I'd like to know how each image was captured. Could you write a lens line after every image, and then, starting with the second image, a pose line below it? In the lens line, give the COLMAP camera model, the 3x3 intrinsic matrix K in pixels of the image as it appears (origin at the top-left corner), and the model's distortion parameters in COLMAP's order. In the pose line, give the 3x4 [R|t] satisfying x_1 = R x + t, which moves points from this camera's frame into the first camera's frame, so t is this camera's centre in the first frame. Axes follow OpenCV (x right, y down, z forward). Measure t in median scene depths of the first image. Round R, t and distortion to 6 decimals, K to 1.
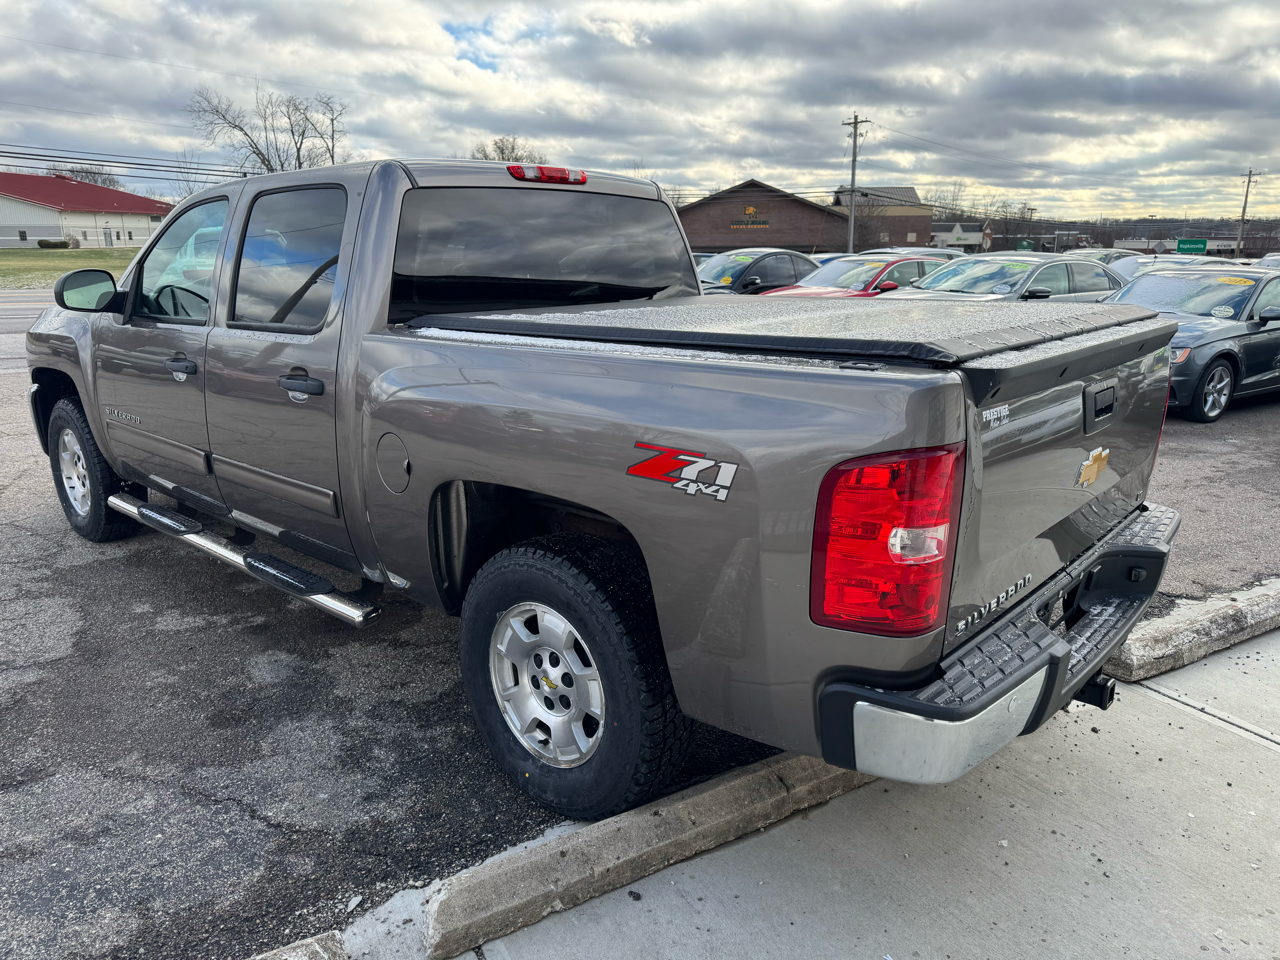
lens RADIAL K [[917.4, 0, 640.0], [0, 917.4, 480.0], [0, 0, 1]] dist [0.090133, -0.119942]
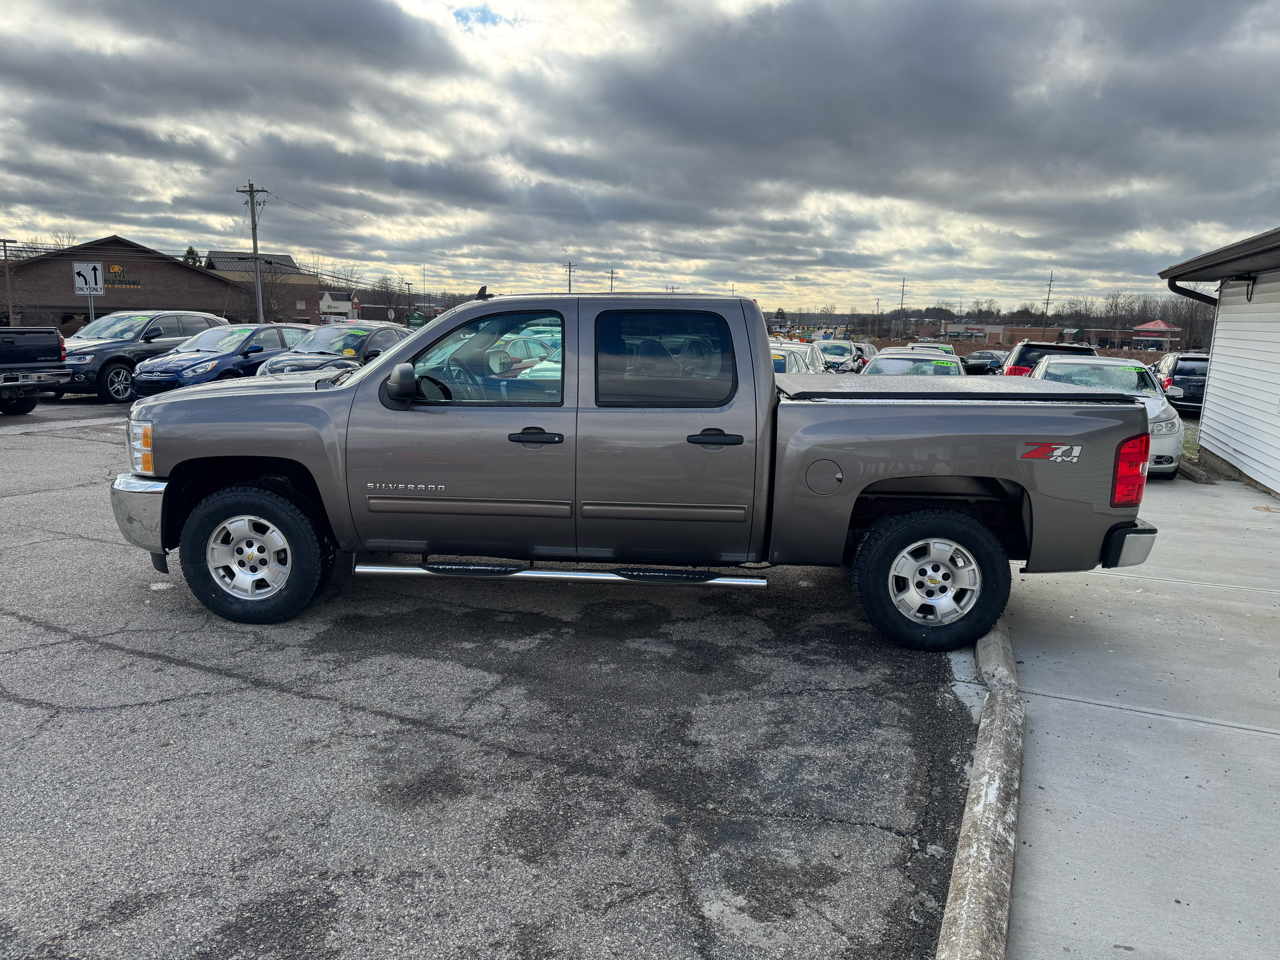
lens RADIAL K [[917.4, 0, 640.0], [0, 917.4, 480.0], [0, 0, 1]] dist [0.090133, -0.119942]
pose [[0.773658, -0.093278, 0.626700, -0.100567], [0.134930, 0.990671, -0.019118, -0.001685], [-0.619070, 0.099352, 0.779026, -0.006896]]
